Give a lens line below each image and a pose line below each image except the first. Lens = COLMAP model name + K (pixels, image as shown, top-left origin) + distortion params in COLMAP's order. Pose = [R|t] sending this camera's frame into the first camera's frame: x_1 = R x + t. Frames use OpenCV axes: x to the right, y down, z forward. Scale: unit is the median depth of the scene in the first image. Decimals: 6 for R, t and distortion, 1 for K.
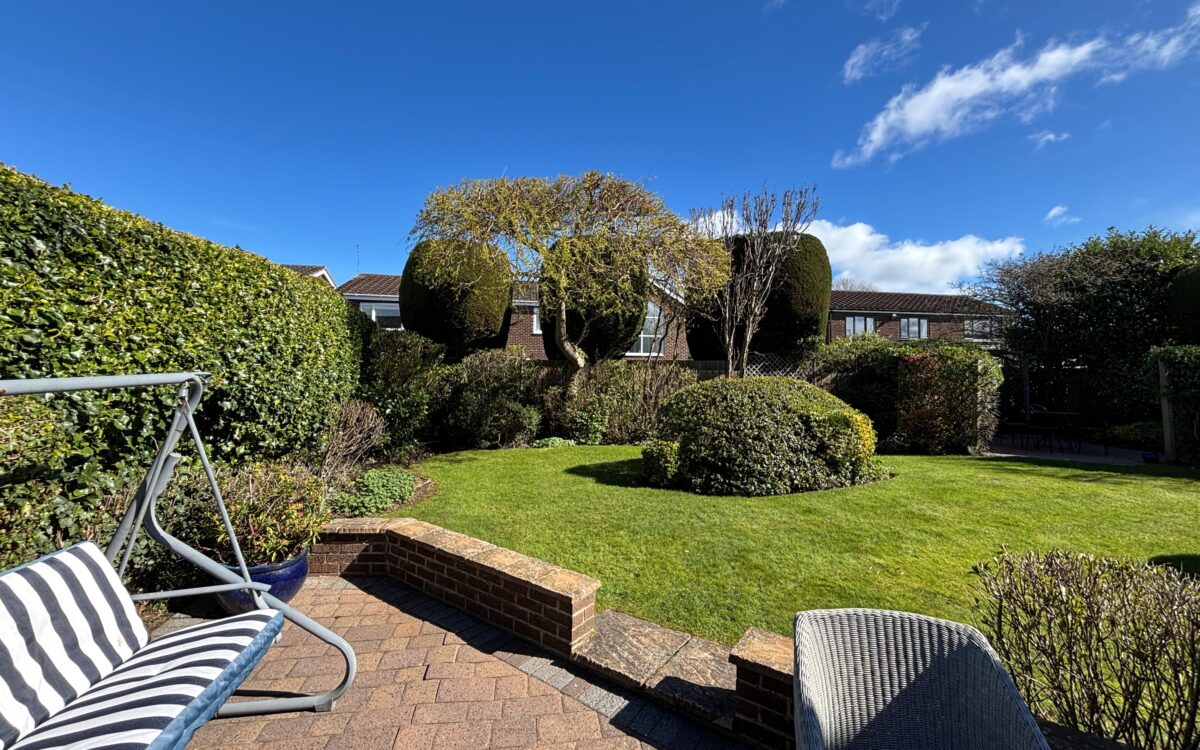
lens RADIAL K [[477.6, 0, 599.1], [0, 477.6, 316.8], [0, 0, 1]] dist [-0.008394, -0.000118]
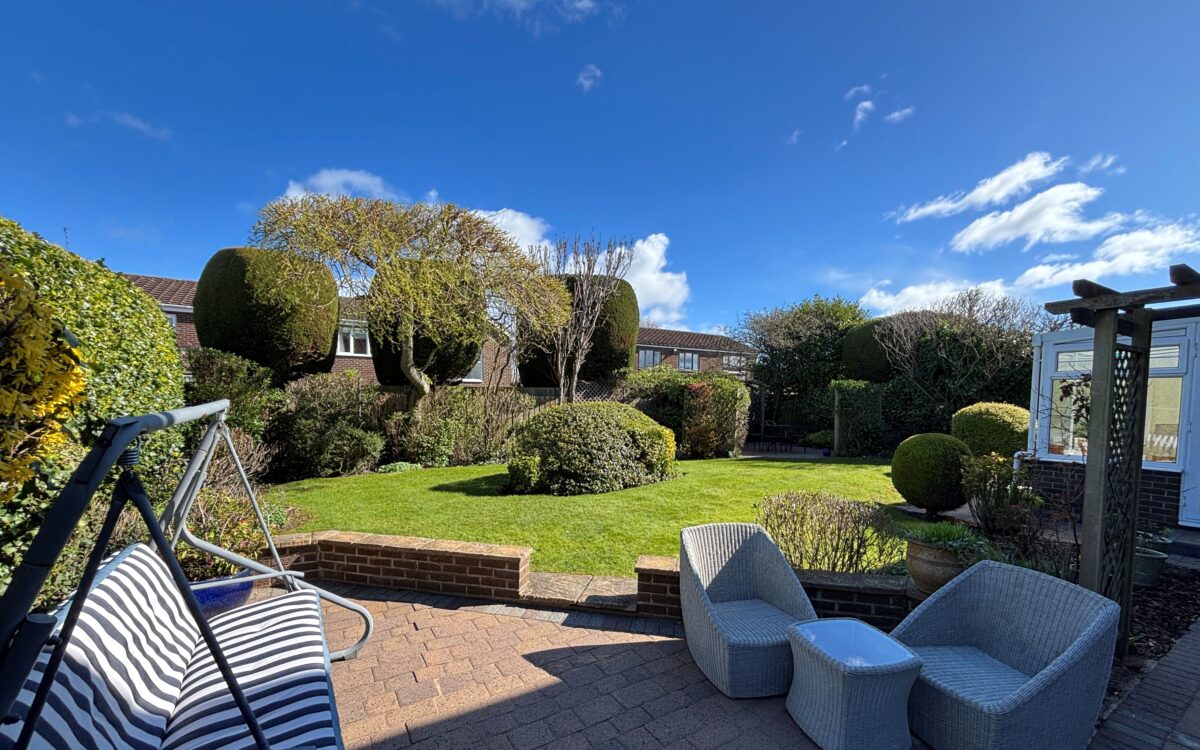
lens RADIAL K [[492.5, 0, 600.0], [0, 492.5, 375.0], [0, 0, 1]] dist [-0.000017, -0.000127]
pose [[0.911395, 0.016197, 0.411213, -0.151109], [-0.043859, 0.997357, 0.057923, -0.012469], [-0.409188, -0.070826, 0.909697, -0.124318]]
